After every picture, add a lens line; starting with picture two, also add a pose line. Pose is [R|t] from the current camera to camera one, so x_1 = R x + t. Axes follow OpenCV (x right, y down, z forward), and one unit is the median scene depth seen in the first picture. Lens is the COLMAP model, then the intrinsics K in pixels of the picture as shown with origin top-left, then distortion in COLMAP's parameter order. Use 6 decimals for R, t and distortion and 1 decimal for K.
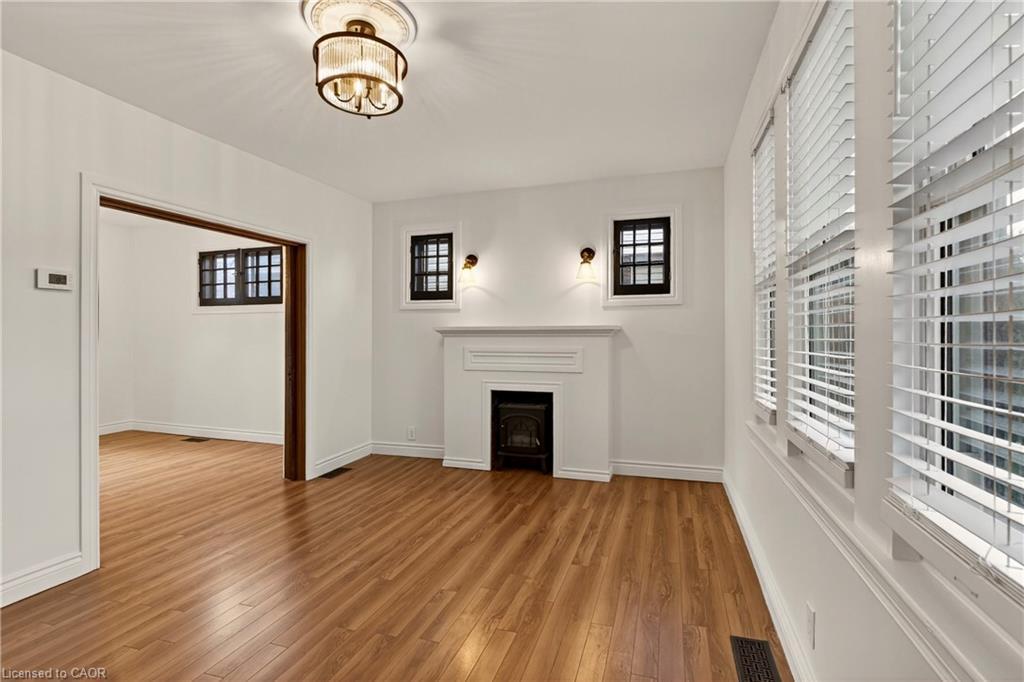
lens RADIAL K [[448.4, 0, 519.6], [0, 448.4, 343.1], [0, 0, 1]] dist [-0.005550, -0.000489]
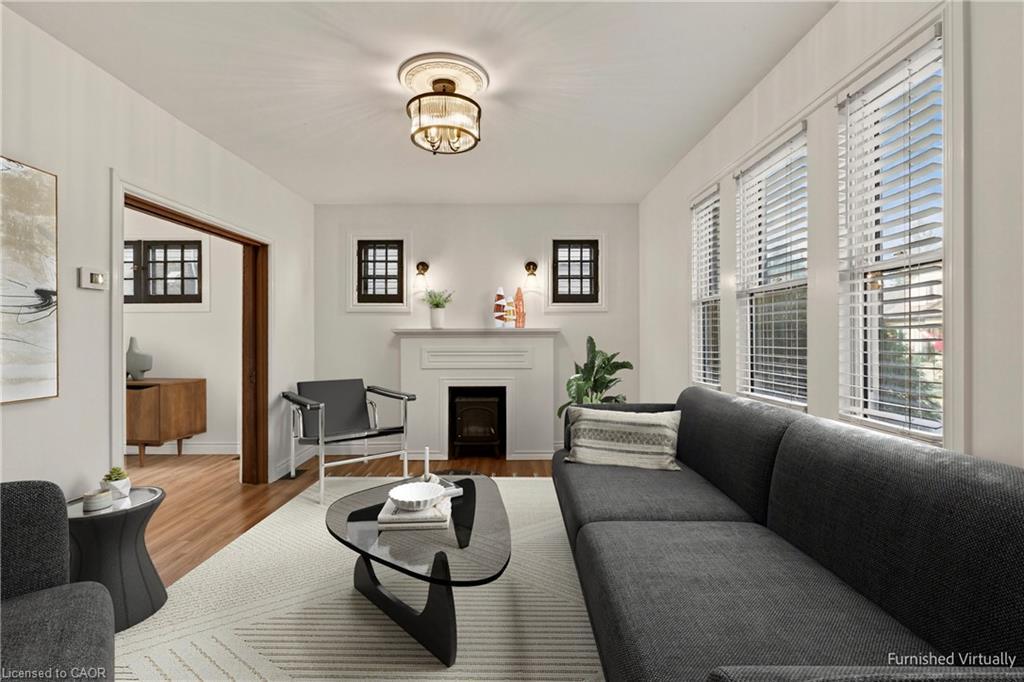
lens RADIAL K [[448.4, 0, 508.5], [0, 448.4, 344.3], [0, 0, 1]] dist [-0.005550, -0.000489]
pose [[0.956933, -0.005890, 0.290248, -0.240741], [0.006340, 0.999980, -0.000610, 0.003108], [-0.290238, 0.002423, 0.956951, -0.095574]]
